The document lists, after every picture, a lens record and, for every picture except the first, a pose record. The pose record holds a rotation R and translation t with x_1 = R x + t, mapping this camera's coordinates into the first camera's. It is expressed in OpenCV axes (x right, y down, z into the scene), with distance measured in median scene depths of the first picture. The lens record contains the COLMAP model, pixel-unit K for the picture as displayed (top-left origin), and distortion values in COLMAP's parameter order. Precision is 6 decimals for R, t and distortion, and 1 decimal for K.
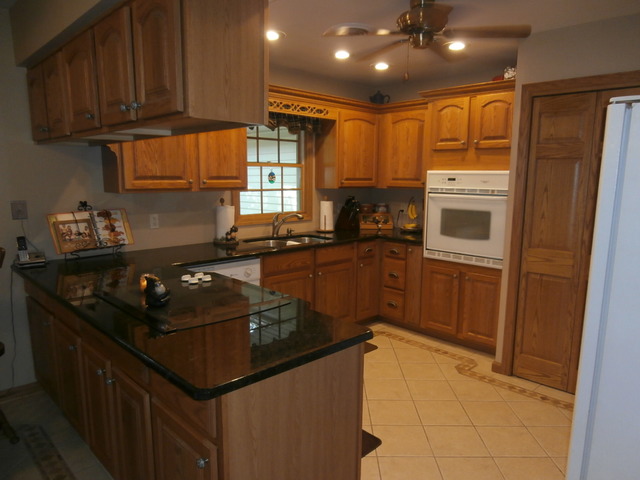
lens RADIAL K [[449.7, 0, 319.7], [0, 449.7, 250.8], [0, 0, 1]] dist [0.005508, 0.003927]
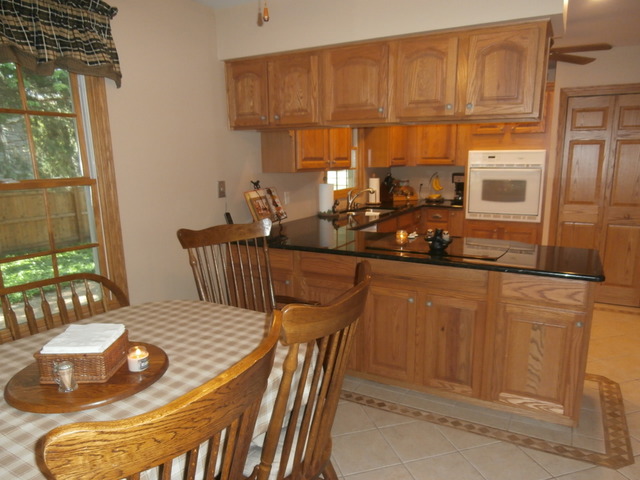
lens RADIAL K [[457.0, 0, 318.1], [0, 457.0, 259.7], [0, 0, 1]] dist [-0.018595, -0.003415]
pose [[0.957826, -0.079989, 0.275991, -0.600513], [0.065187, 0.995919, 0.062411, 0.023557], [-0.279857, -0.041788, 0.959132, -0.146385]]
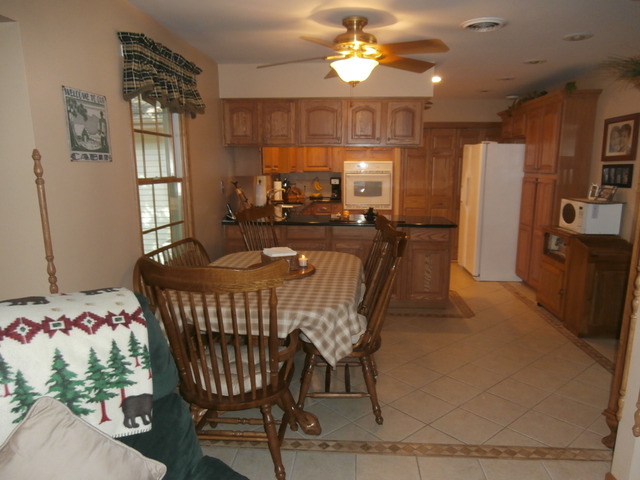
lens RADIAL K [[449.7, 0, 319.7], [0, 449.7, 250.8], [0, 0, 1]] dist [0.005508, 0.003927]
pose [[0.756544, -0.128990, 0.641095, -1.161509], [0.114028, 0.991355, 0.064900, 0.057076], [-0.643925, 0.024003, 0.764712, -0.372179]]
